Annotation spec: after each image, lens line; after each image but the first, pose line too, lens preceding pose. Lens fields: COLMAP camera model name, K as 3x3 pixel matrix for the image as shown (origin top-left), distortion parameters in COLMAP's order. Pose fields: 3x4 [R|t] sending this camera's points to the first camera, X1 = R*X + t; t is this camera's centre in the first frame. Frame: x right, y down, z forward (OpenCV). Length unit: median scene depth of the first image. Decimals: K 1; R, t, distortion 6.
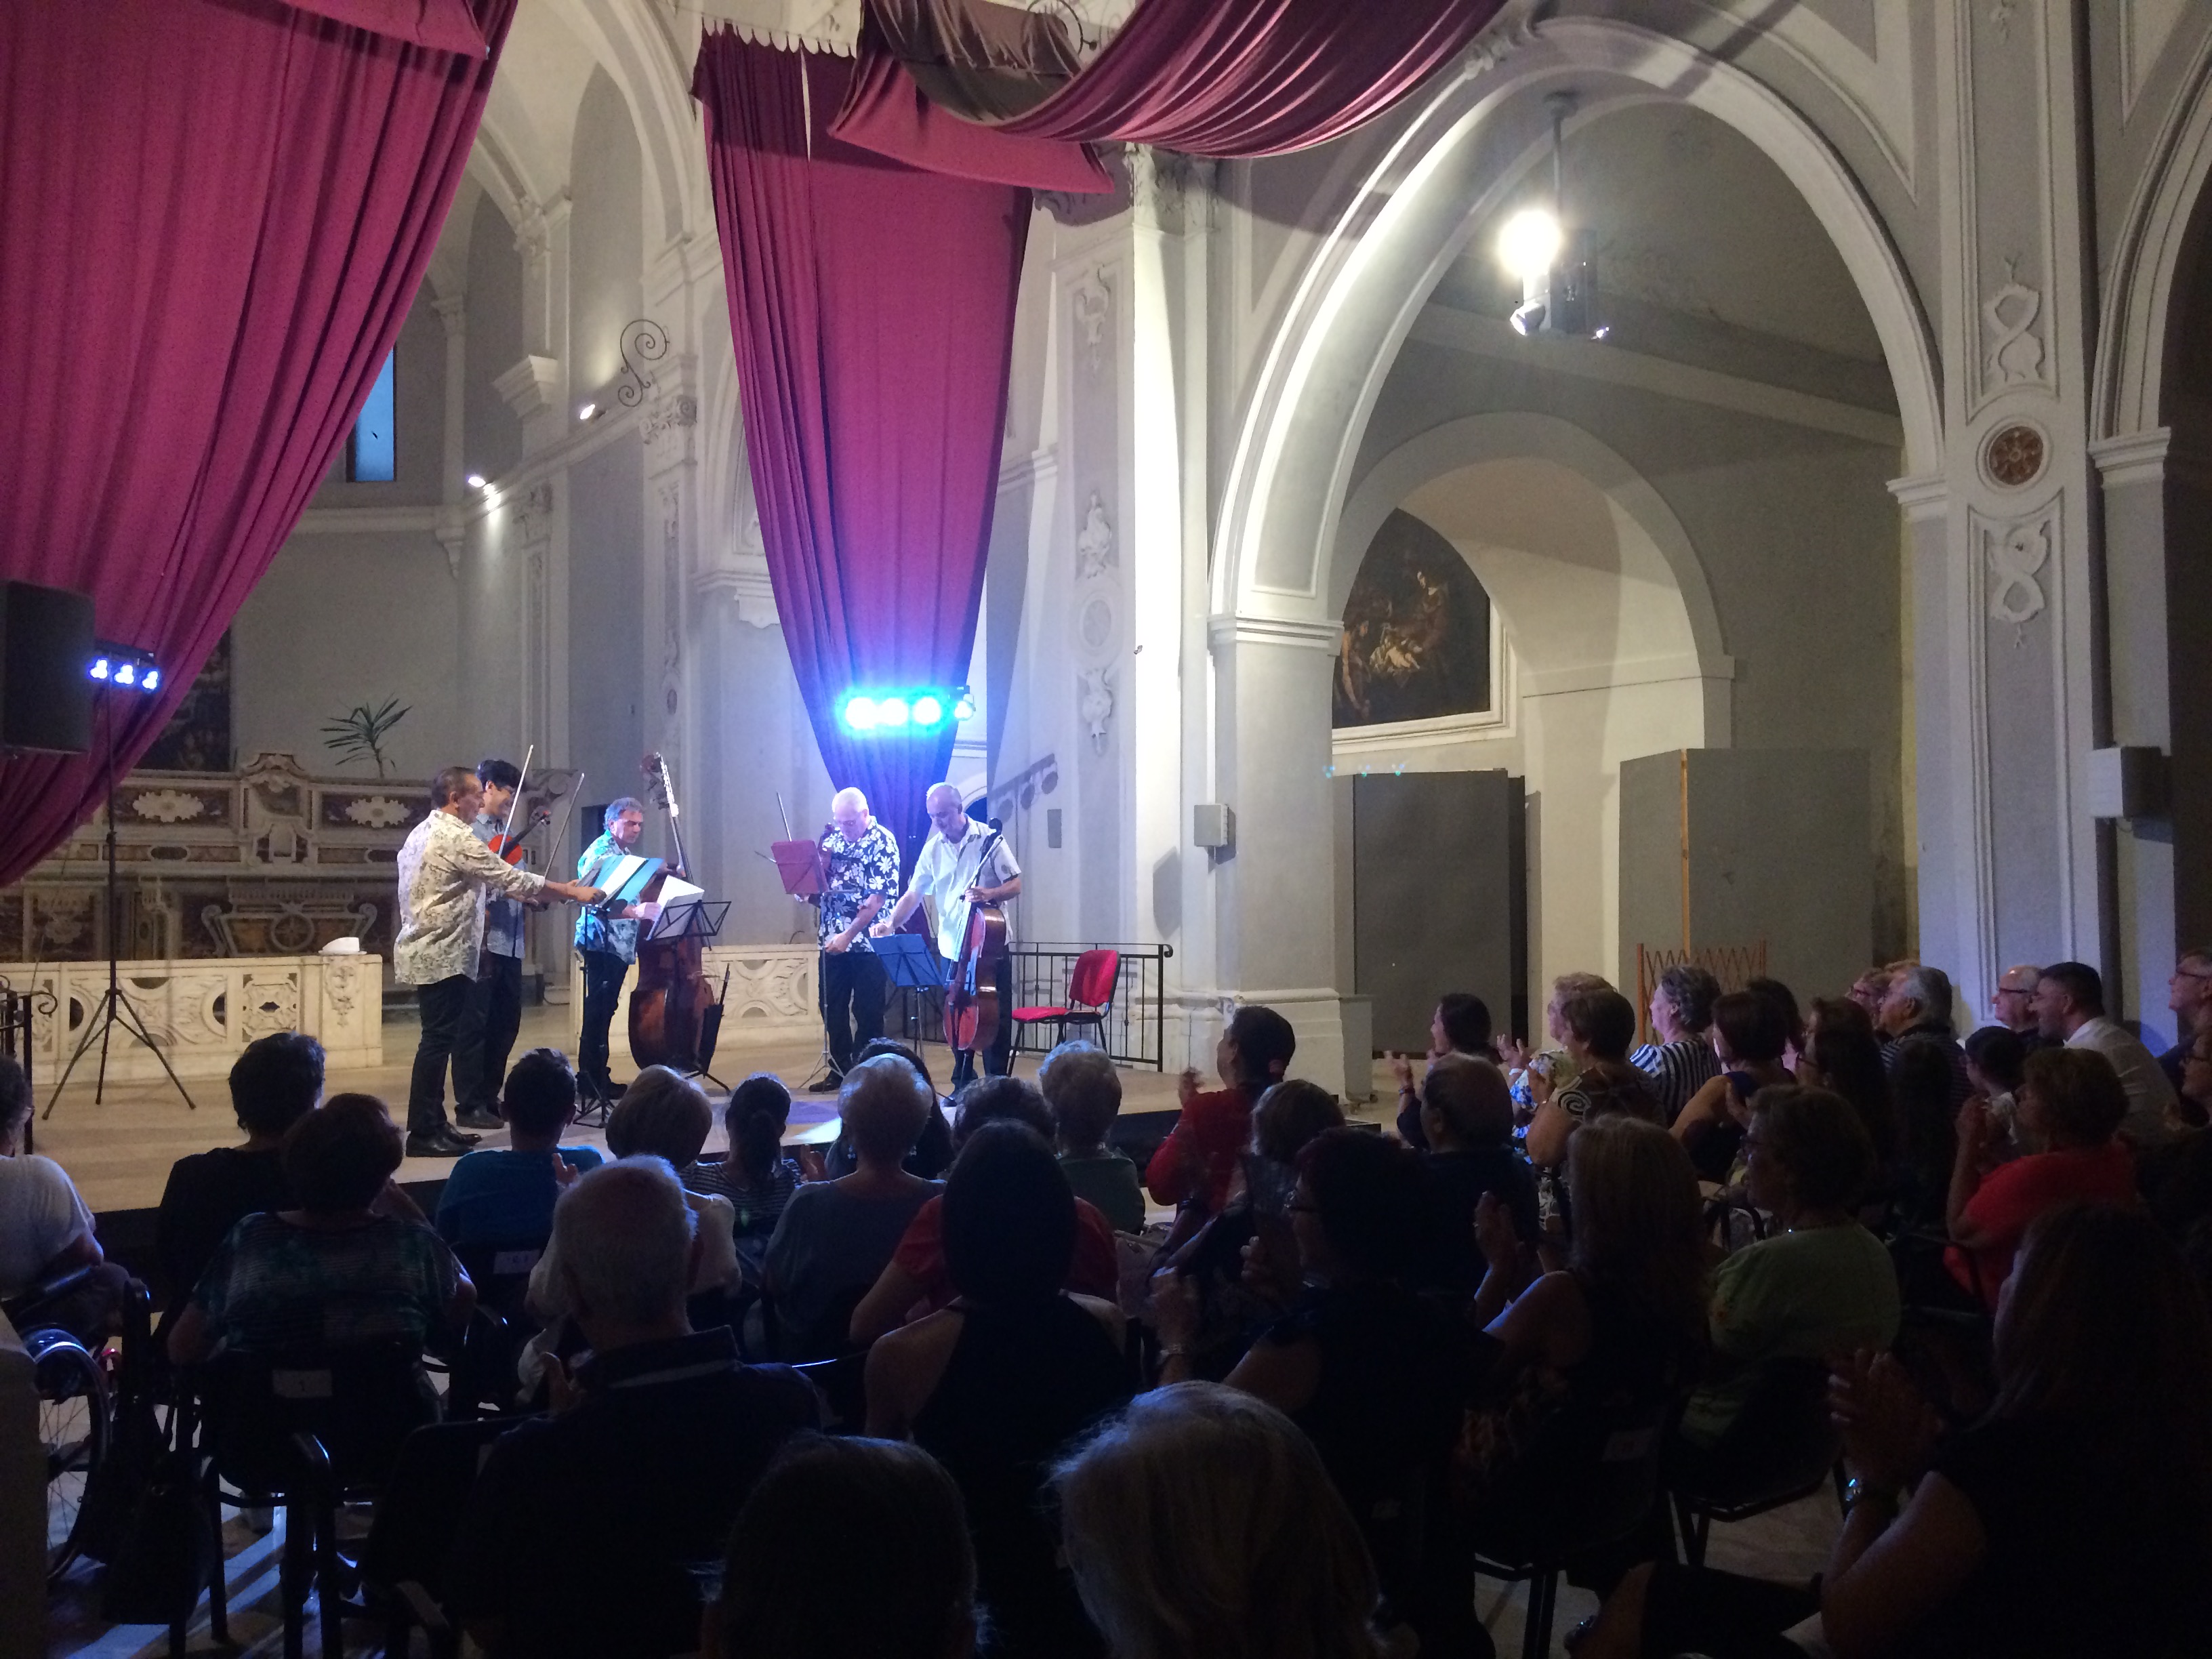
lens RADIAL K [[1883.6, 0, 1103.5], [0, 1883.6, 837.4], [0, 0, 1]] dist [0.109791, -0.145876]
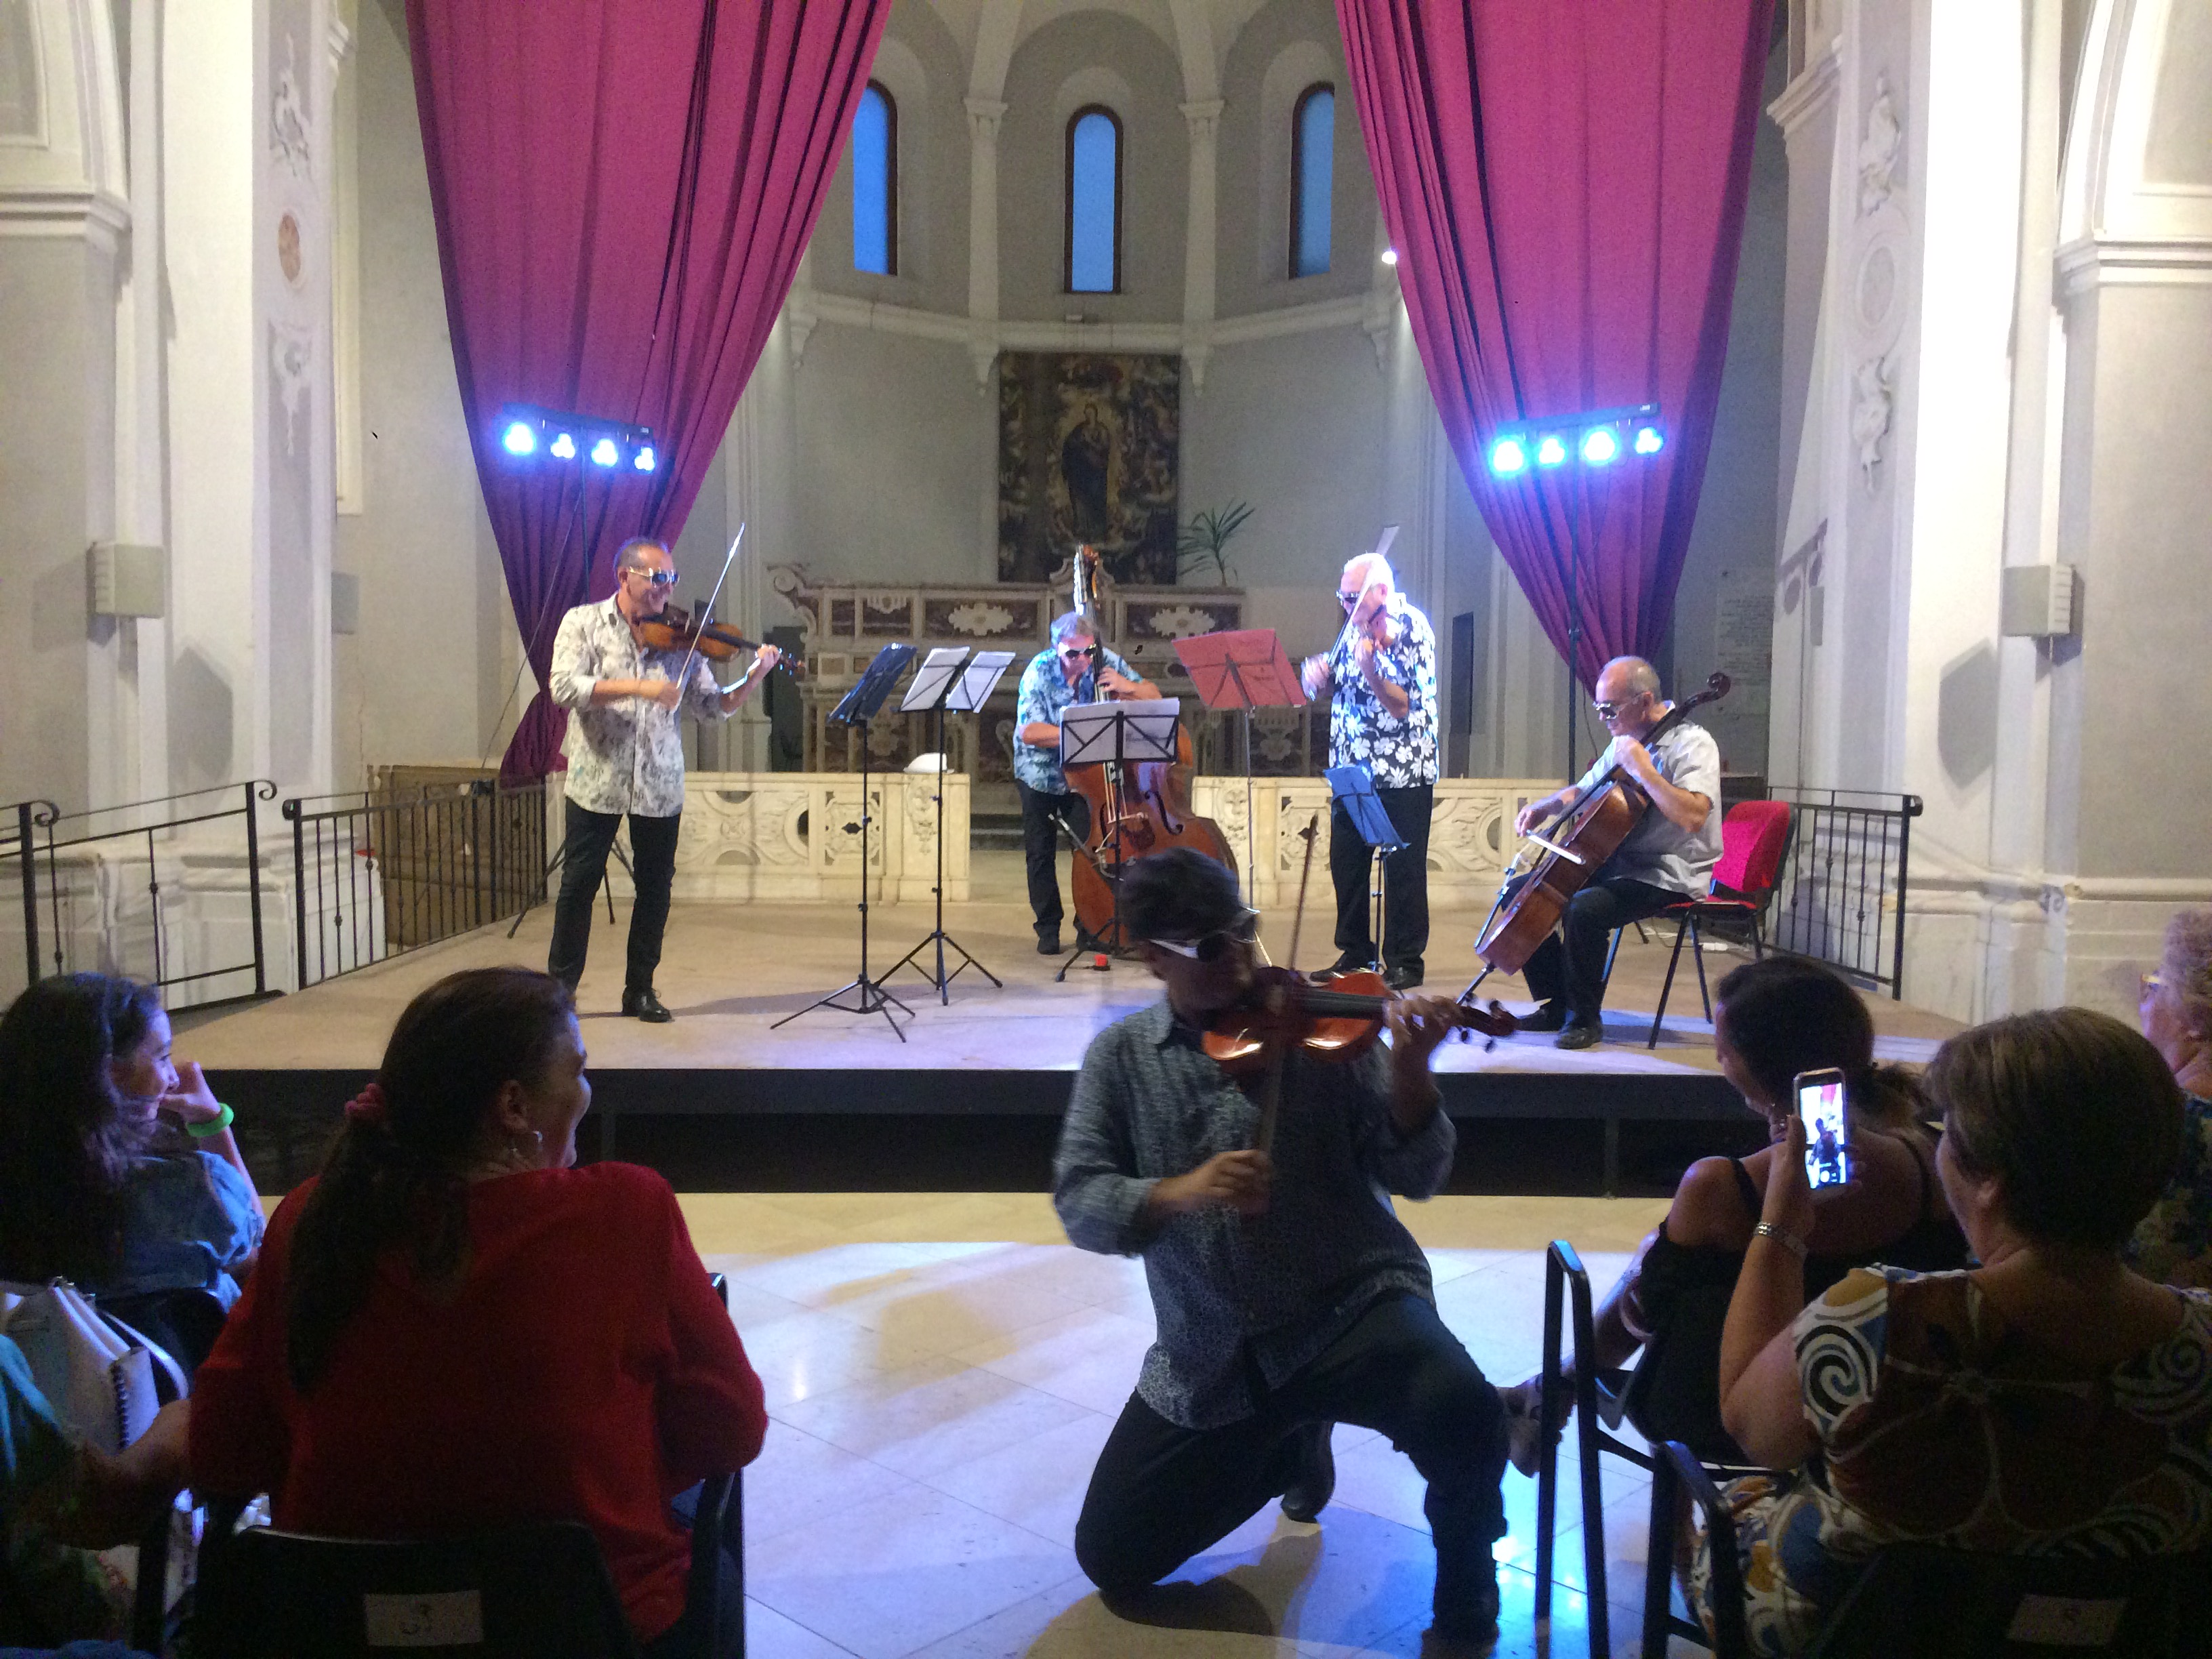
lens RADIAL K [[1883.6, 0, 1090.7], [0, 1883.6, 828.7], [0, 0, 1]] dist [0.109791, -0.145876]
pose [[0.823384, 0.045110, -0.565688, 0.150758], [0.003188, 0.996452, 0.084101, 0.013046], [0.567475, -0.071051, 0.820319, 0.304867]]
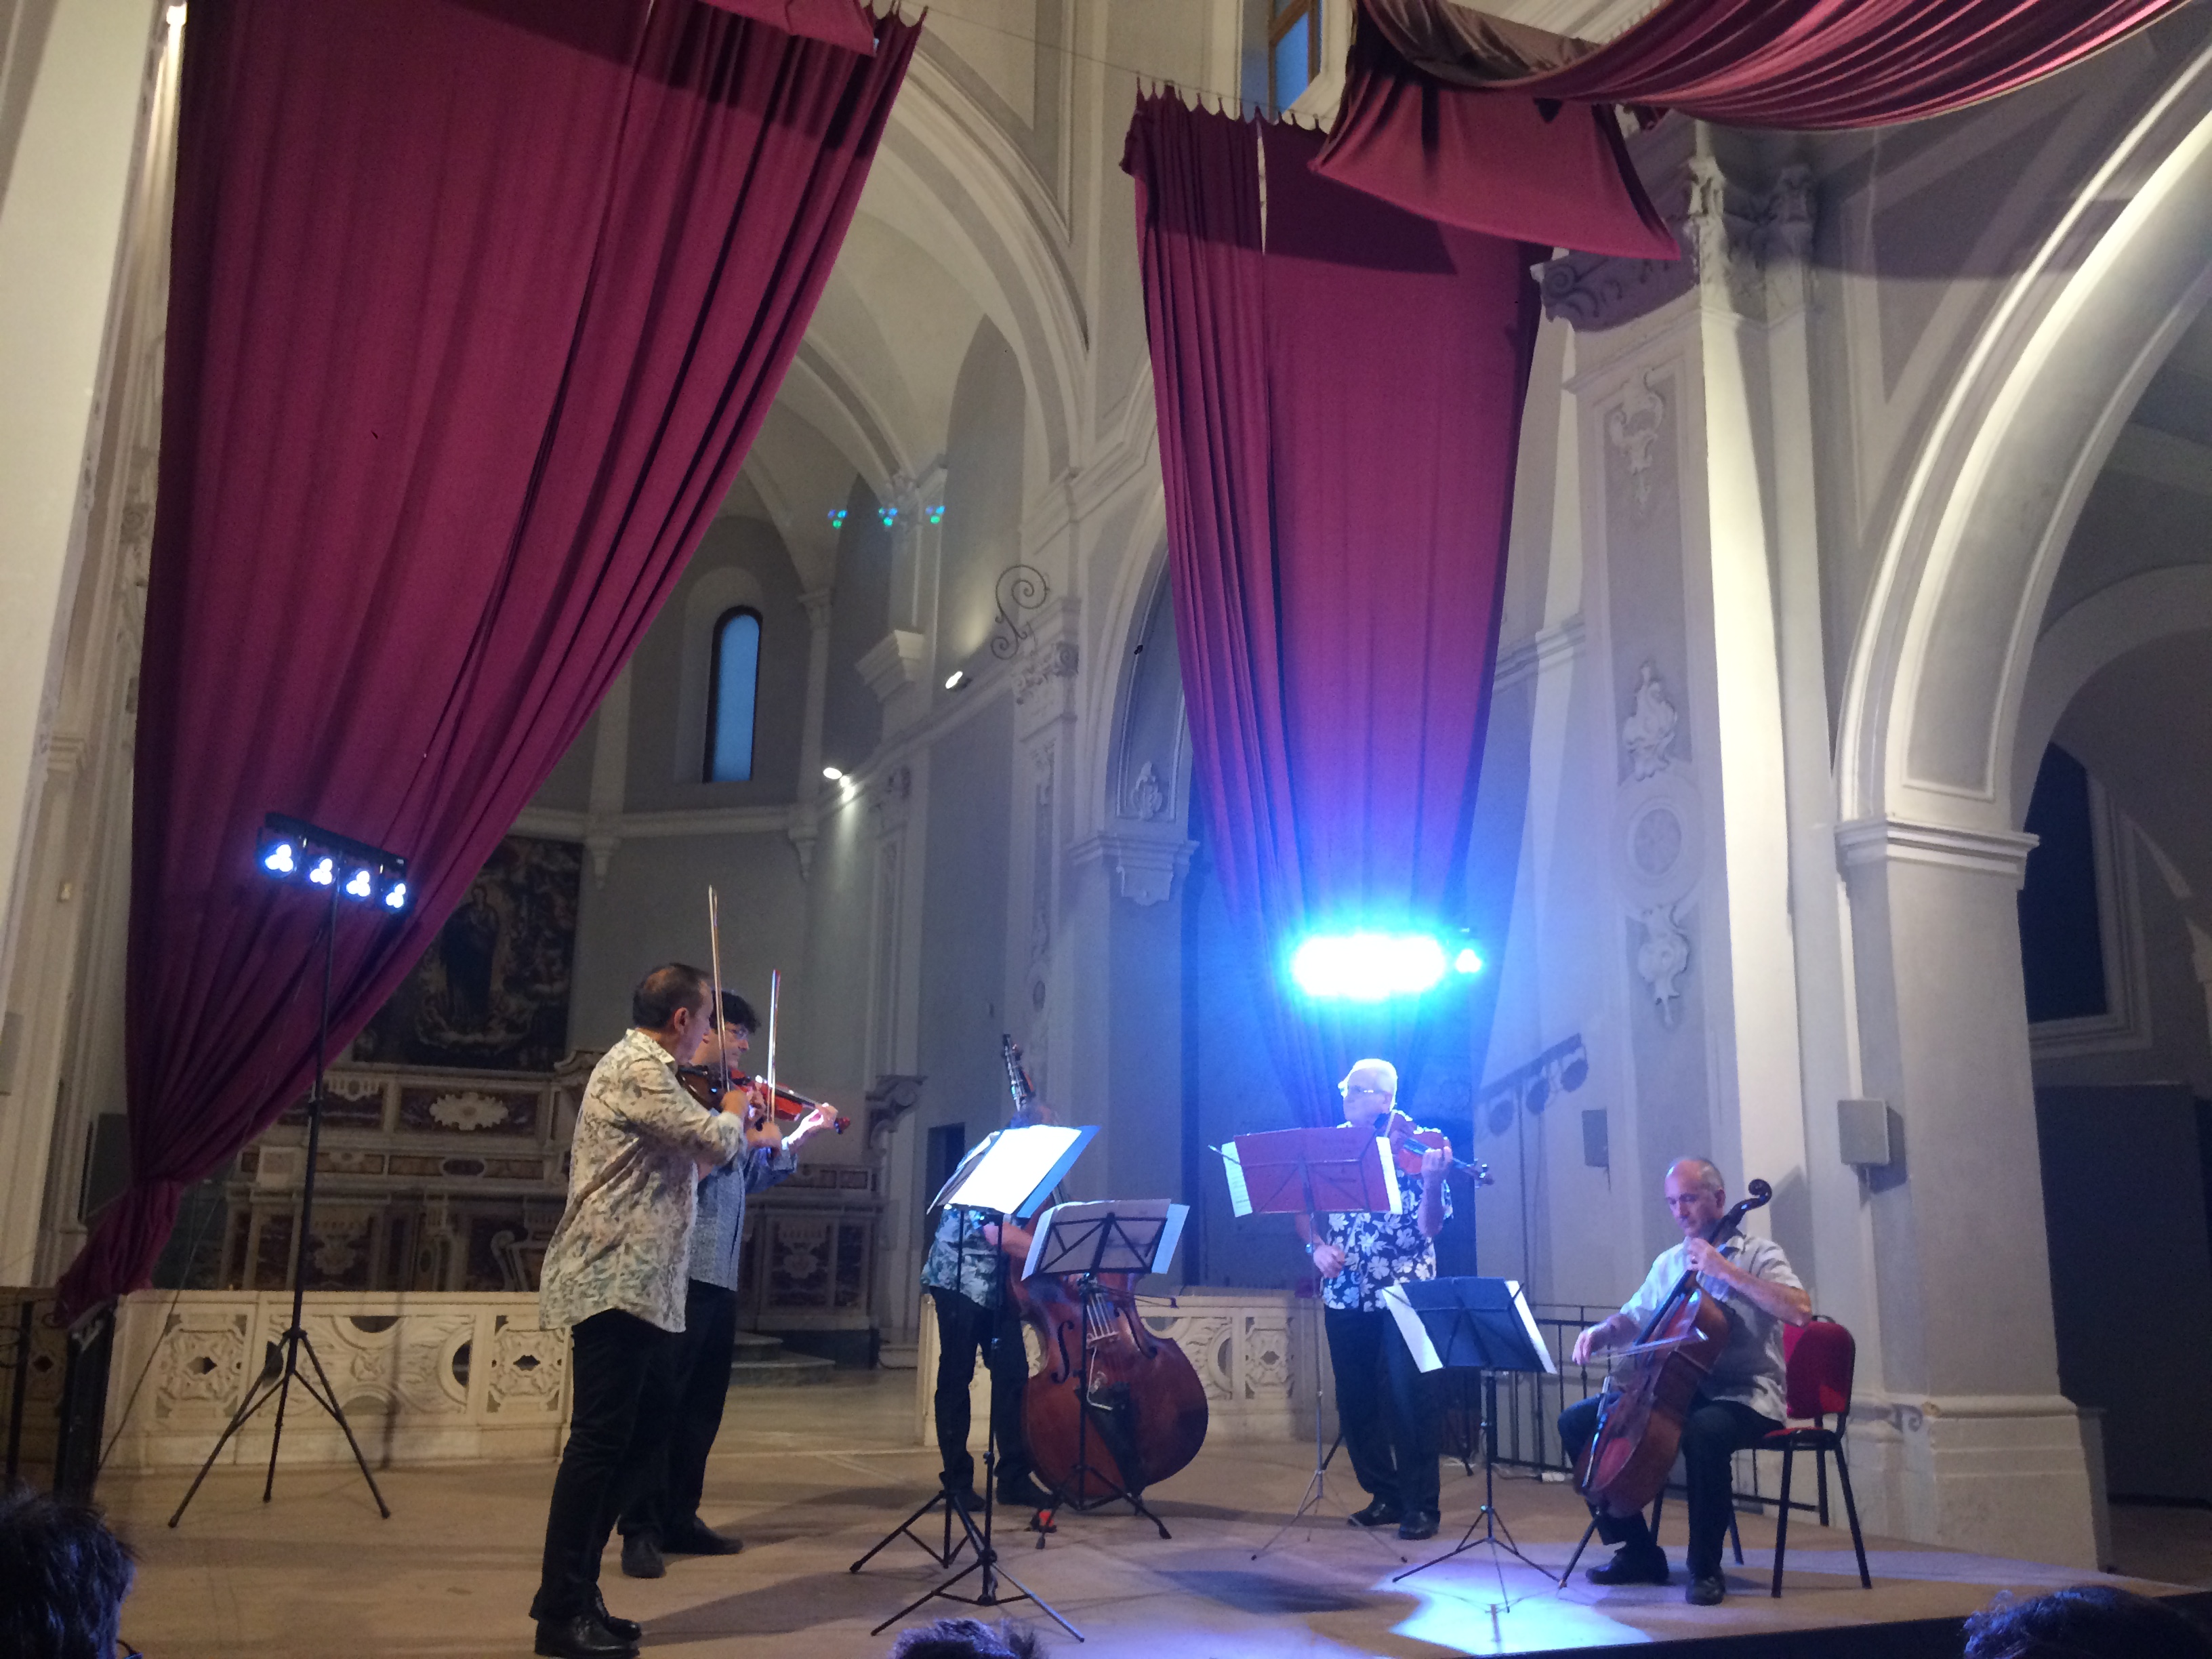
lens RADIAL K [[1883.6, 0, 1096.9], [0, 1883.6, 833.6], [0, 0, 1]] dist [0.109791, -0.145876]
pose [[0.984988, -0.012520, -0.172170, -0.086734], [-0.020235, 0.982117, -0.187181, 0.020819], [0.171434, 0.187855, 0.967120, 0.273178]]
